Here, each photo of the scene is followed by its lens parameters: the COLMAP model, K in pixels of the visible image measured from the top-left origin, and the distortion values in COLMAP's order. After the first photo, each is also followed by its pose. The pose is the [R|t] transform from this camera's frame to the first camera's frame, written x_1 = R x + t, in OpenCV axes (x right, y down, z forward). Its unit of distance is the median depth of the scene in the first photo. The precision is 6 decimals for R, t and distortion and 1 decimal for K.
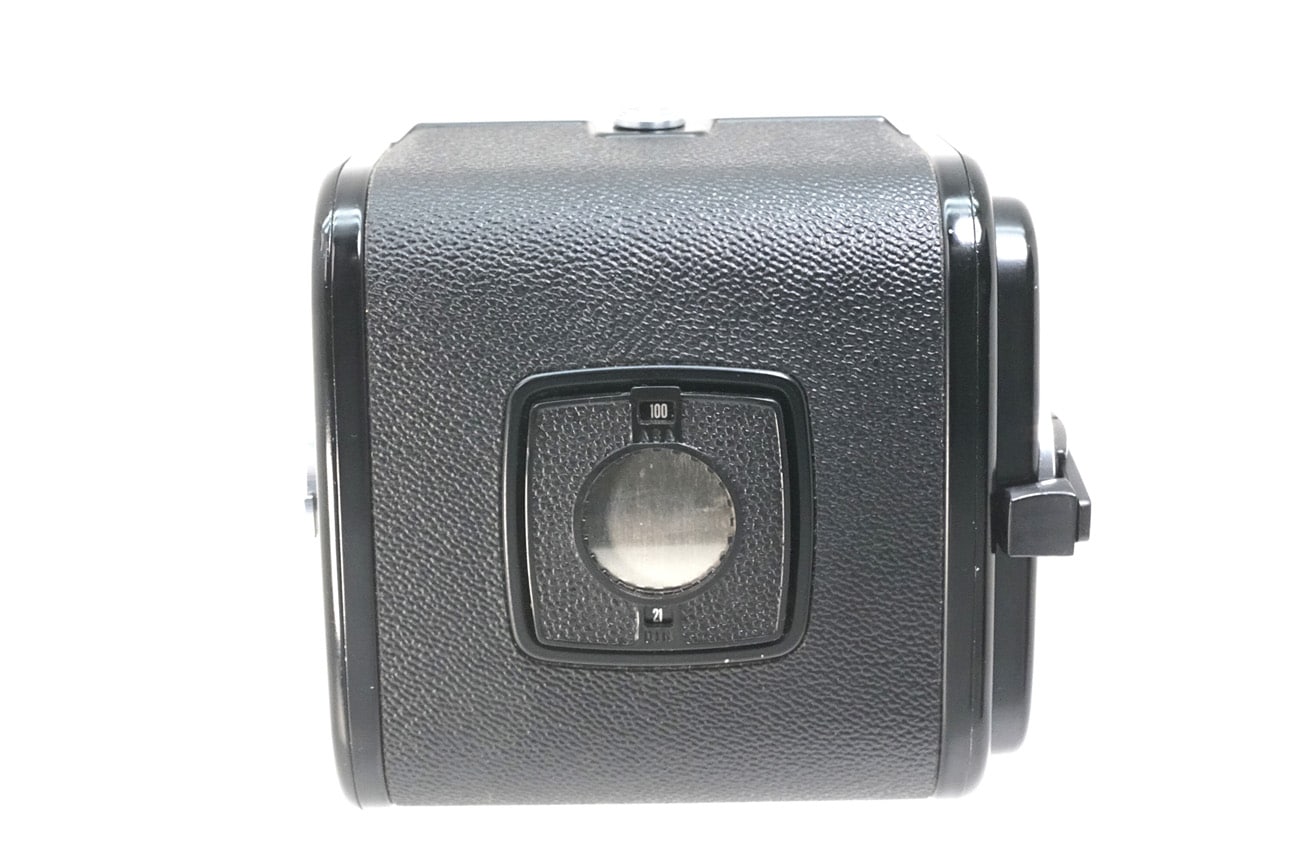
lens RADIAL K [[2370.3, 0, 598.4], [0, 2370.3, 454.0], [0, 0, 1]] dist [-0.050091, 0.000000]
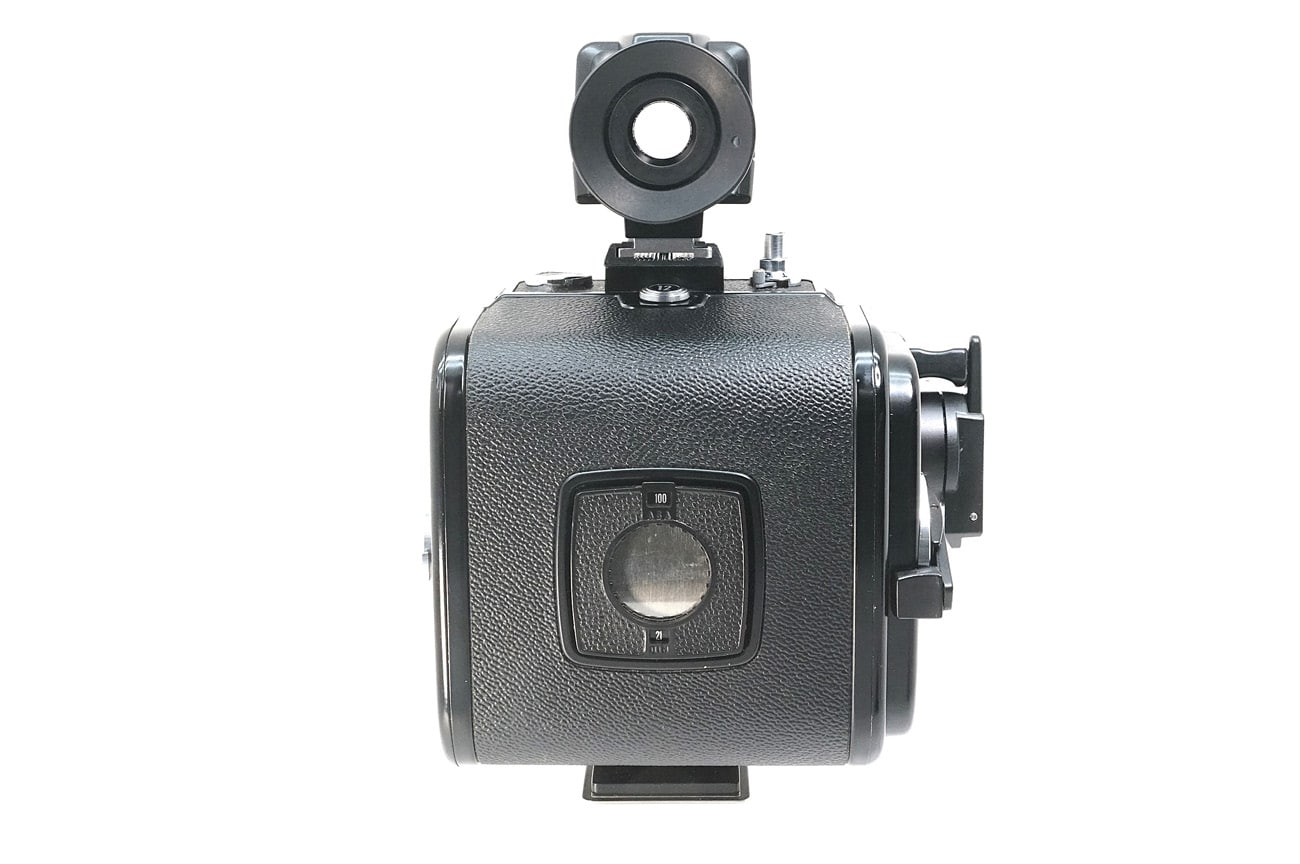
lens RADIAL K [[2370.3, 0, 653.7], [0, 2370.3, 433.7], [0, 0, 1]] dist [-0.050091, 0.000000]
pose [[0.999773, 0.013229, -0.016672, 0.045185], [-0.013755, 0.999399, -0.031817, -0.011182], [0.016241, 0.032039, 0.999355, -0.492704]]
